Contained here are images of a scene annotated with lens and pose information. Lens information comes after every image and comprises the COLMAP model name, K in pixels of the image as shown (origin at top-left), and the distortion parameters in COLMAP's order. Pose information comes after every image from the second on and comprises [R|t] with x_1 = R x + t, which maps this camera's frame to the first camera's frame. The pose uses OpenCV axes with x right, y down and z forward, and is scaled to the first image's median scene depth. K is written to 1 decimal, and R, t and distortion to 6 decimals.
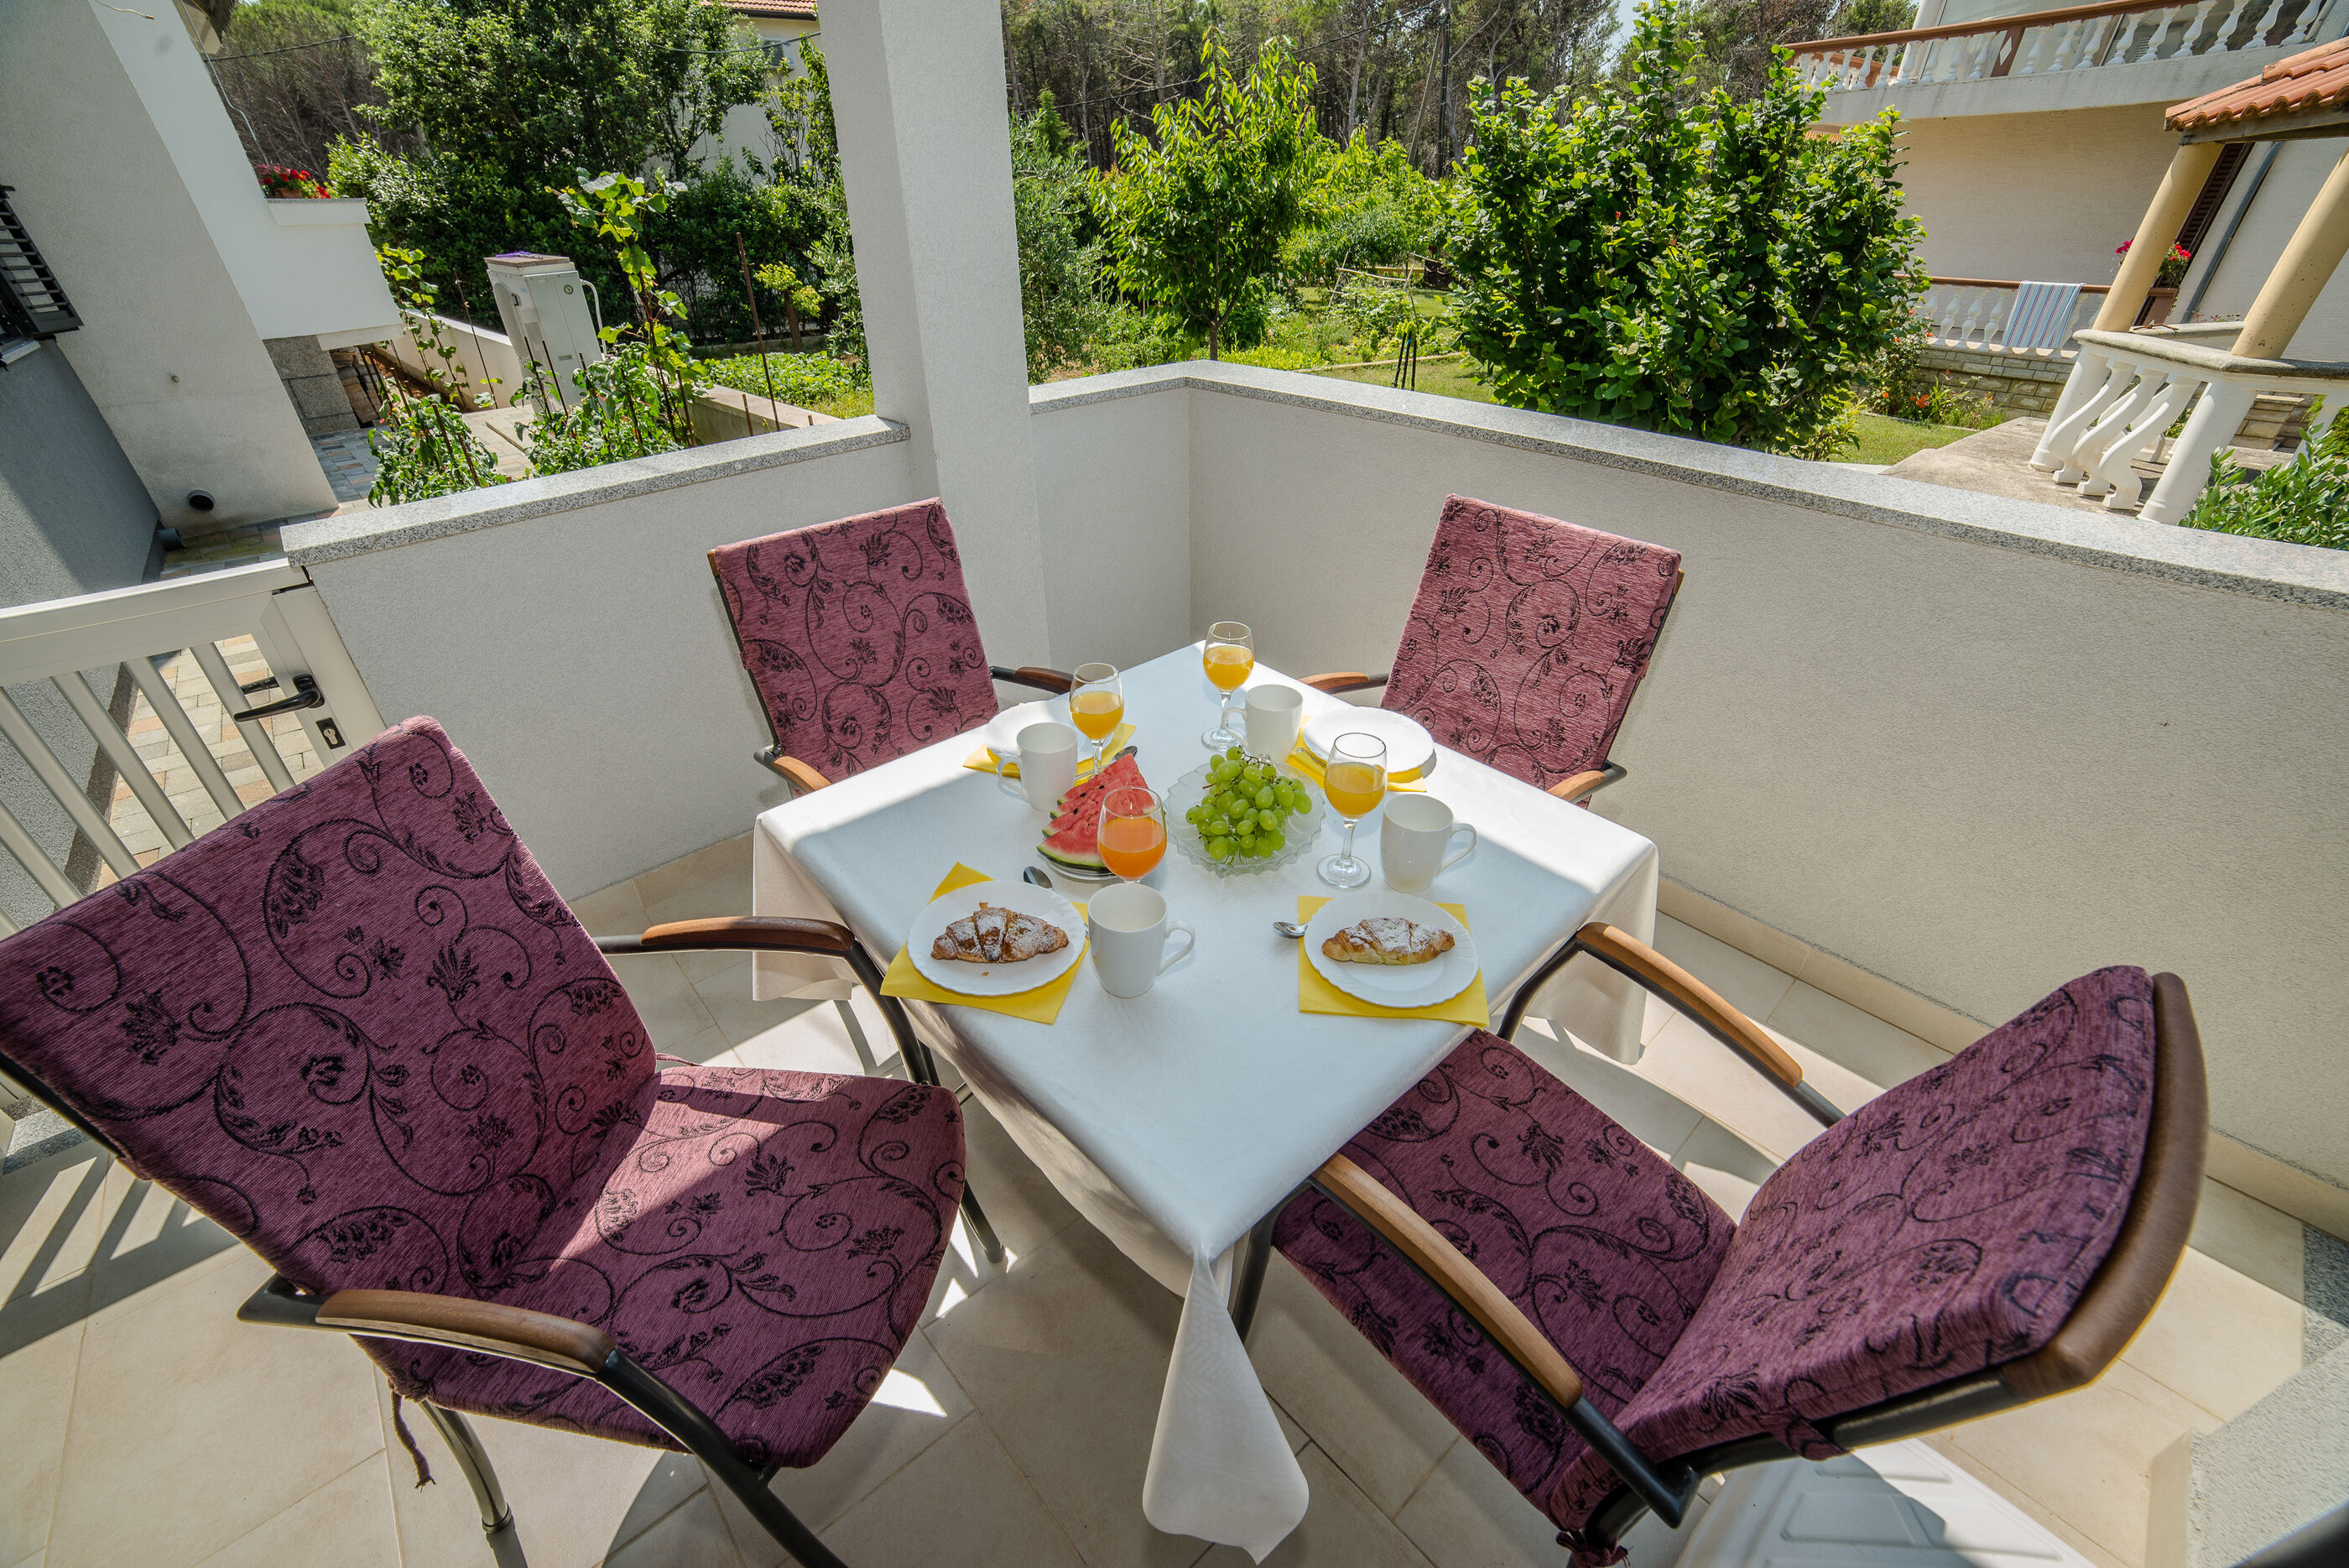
lens RADIAL K [[963.6, 0, 1174.5], [0, 963.6, 784.0], [0, 0, 1]] dist [-0.106306, 0.036468]
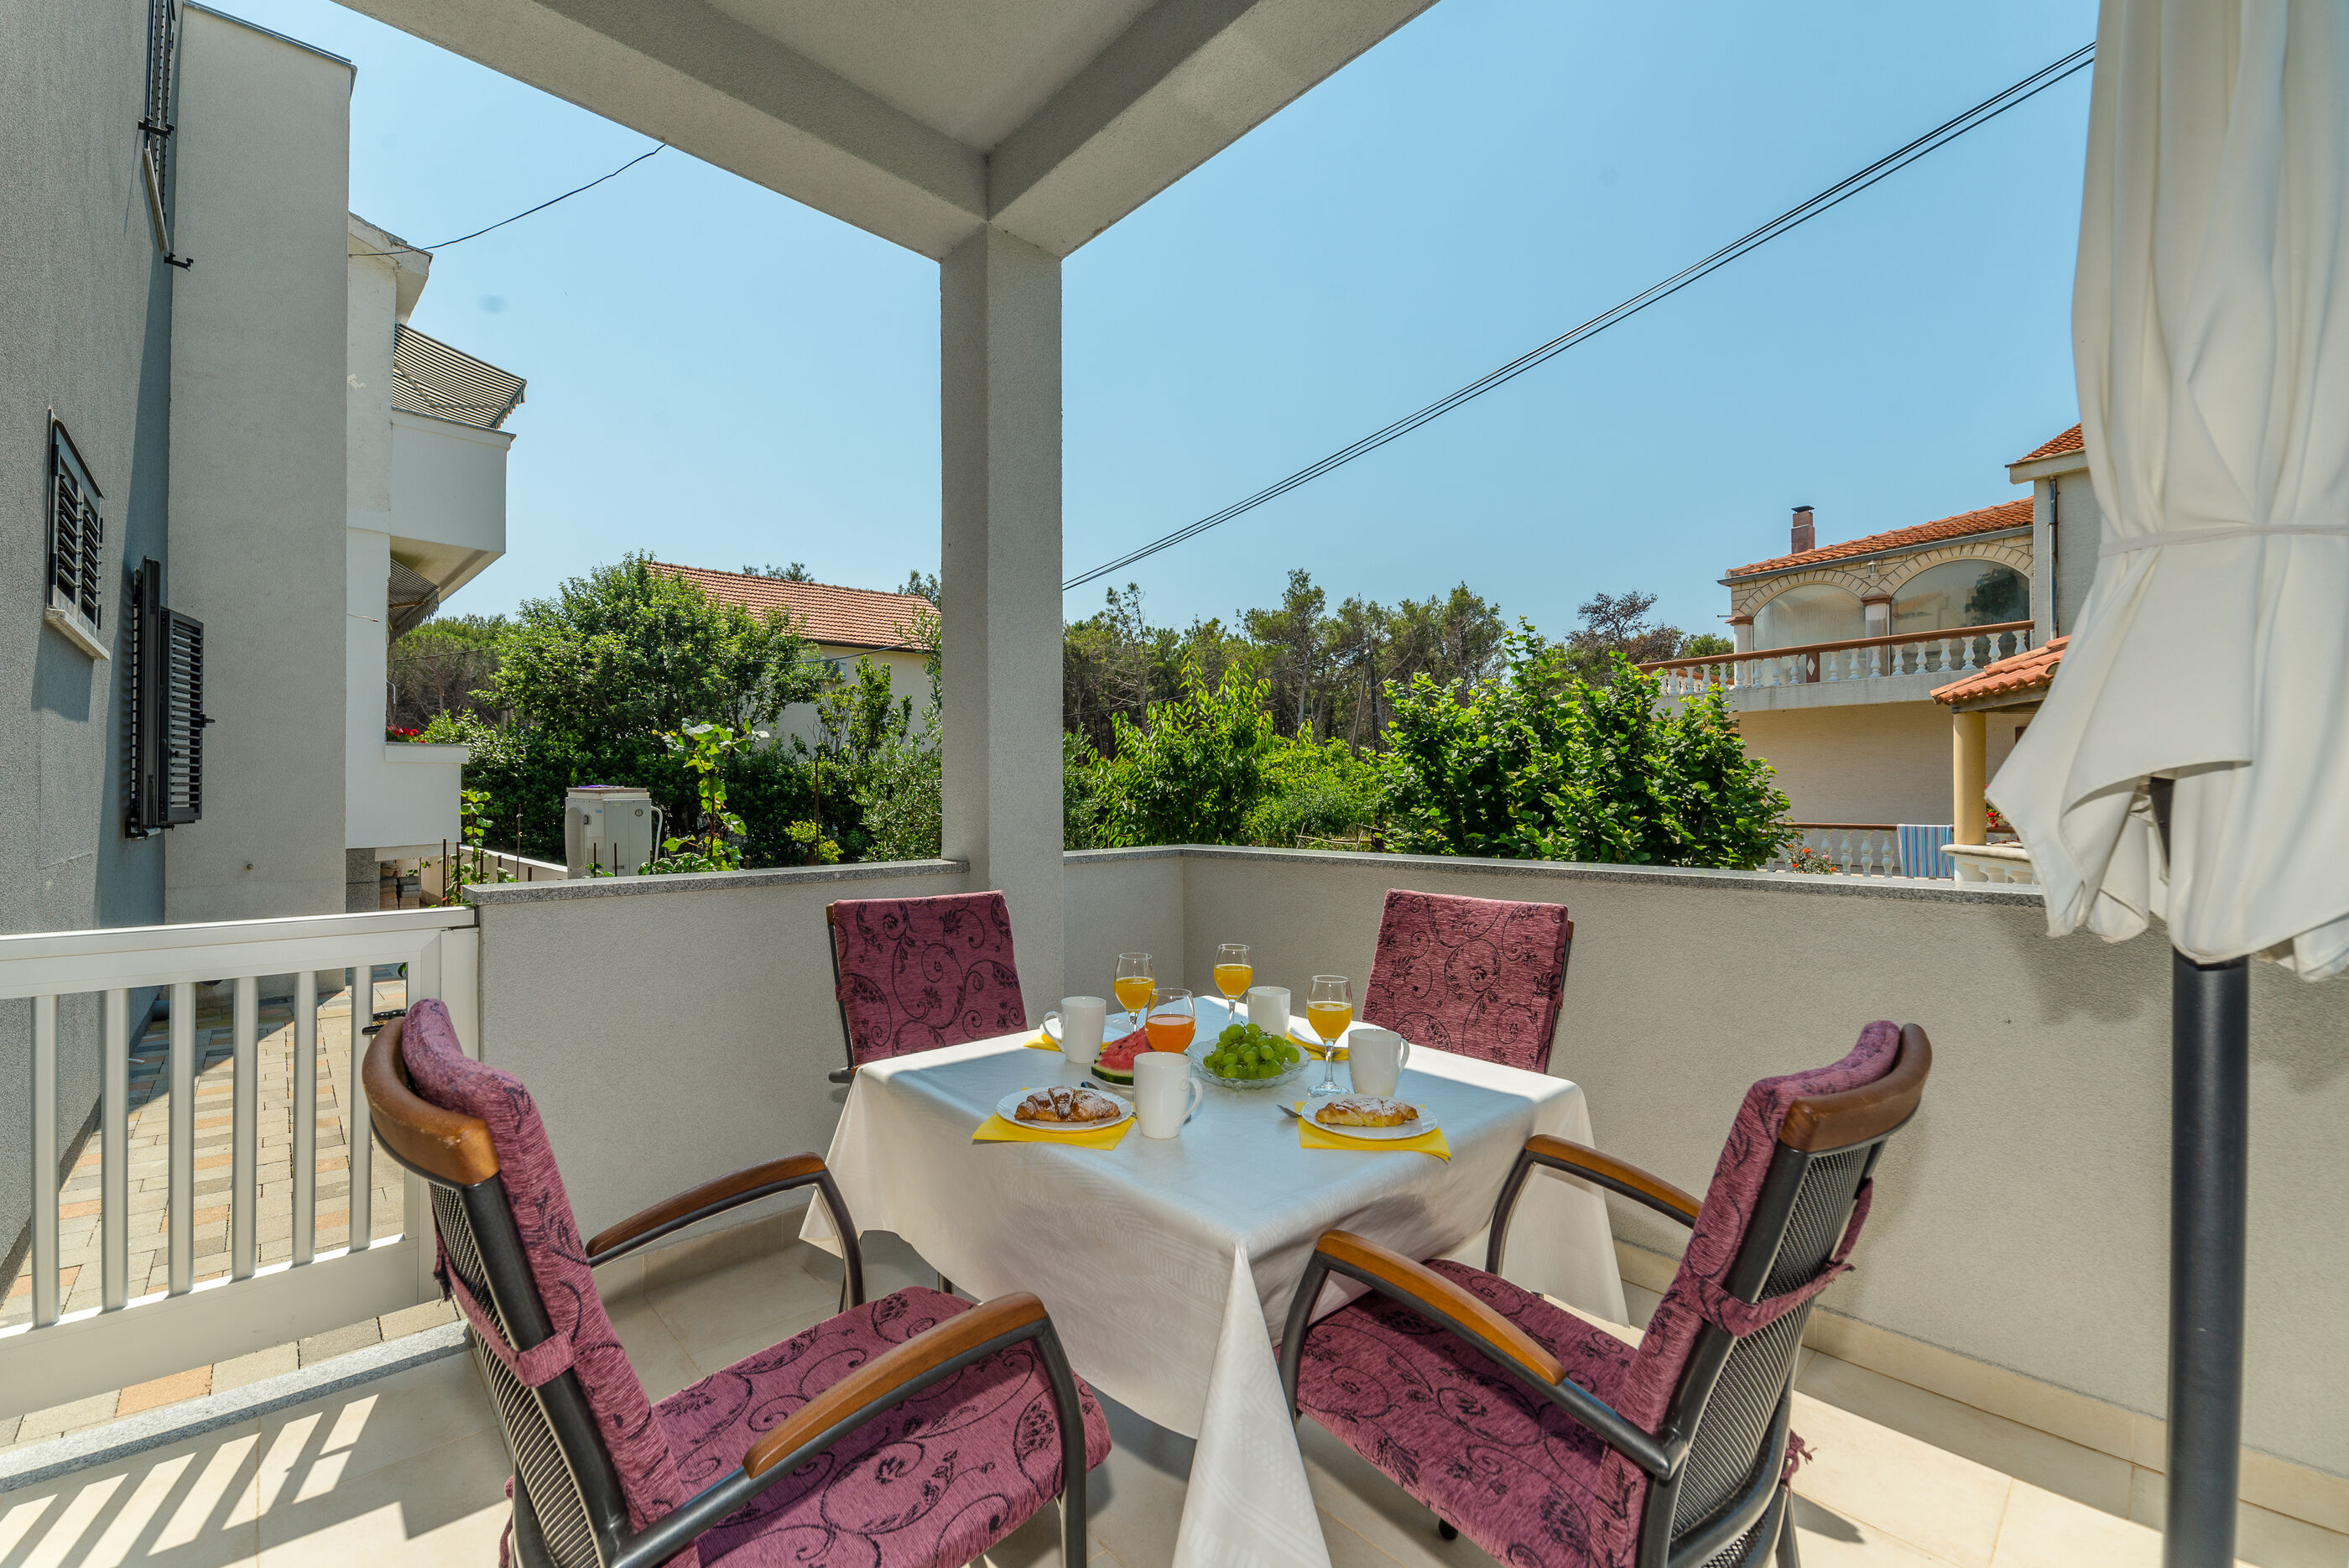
lens RADIAL K [[980.0, 0, 1178.0], [0, 980.0, 797.1], [0, 0, 1]] dist [-0.001638, -0.000101]
pose [[0.999538, 0.003985, 0.030141, -0.018473], [0.012980, 0.840547, -0.541583, 0.131328], [-0.027493, 0.541724, 0.840107, -0.086008]]
